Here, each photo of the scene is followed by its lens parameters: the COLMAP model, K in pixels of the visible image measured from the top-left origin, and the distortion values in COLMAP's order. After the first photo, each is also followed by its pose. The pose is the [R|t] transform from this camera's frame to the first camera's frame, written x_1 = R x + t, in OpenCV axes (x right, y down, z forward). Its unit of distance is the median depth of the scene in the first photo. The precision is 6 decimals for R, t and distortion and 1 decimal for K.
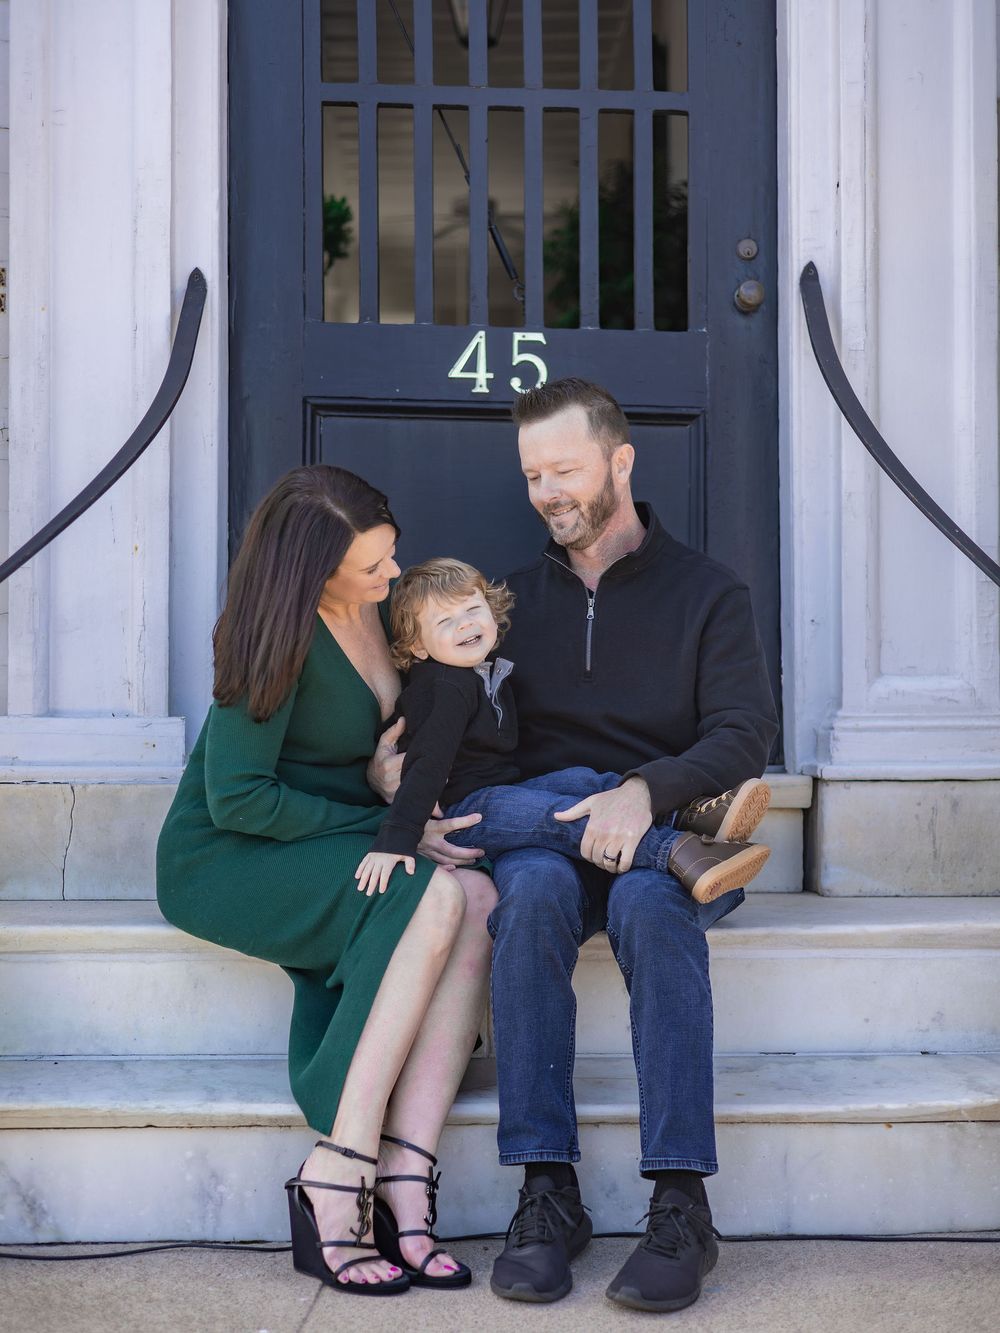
lens RADIAL K [[1879.6, 0, 499.9], [0, 1879.6, 716.6], [0, 0, 1]] dist [0.016725, -0.050868]
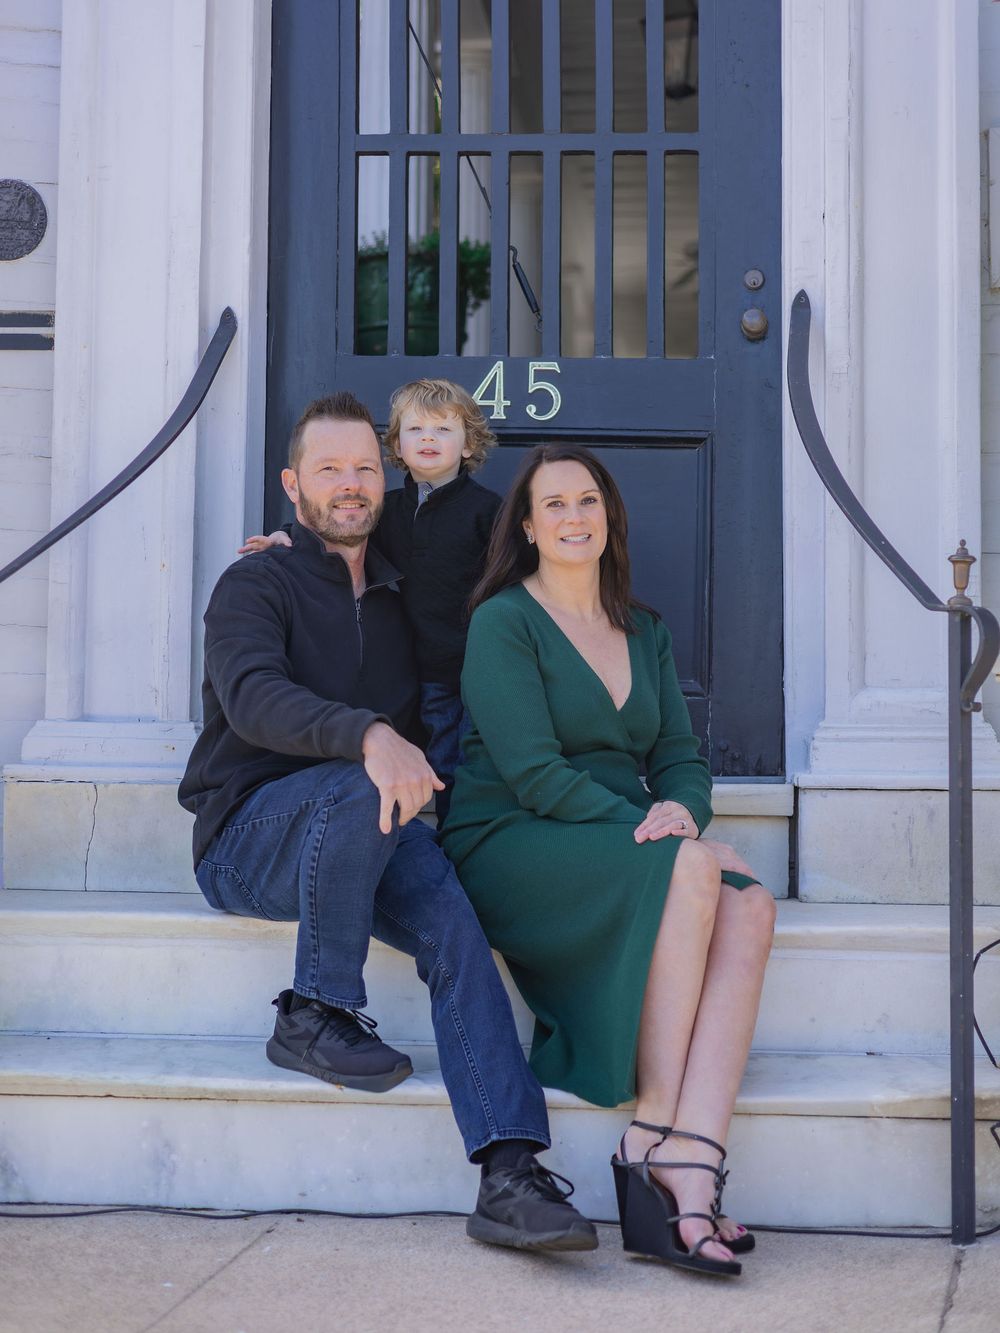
lens RADIAL K [[1853.7, 0, 500.0], [0, 1853.7, 666.5], [0, 0, 1]] dist [-0.001257, 0.033314]
pose [[0.992478, 0.004946, -0.122325, 0.131968], [-0.010459, 0.998956, -0.044471, 0.014025], [0.121977, 0.045416, 0.991493, -0.027578]]
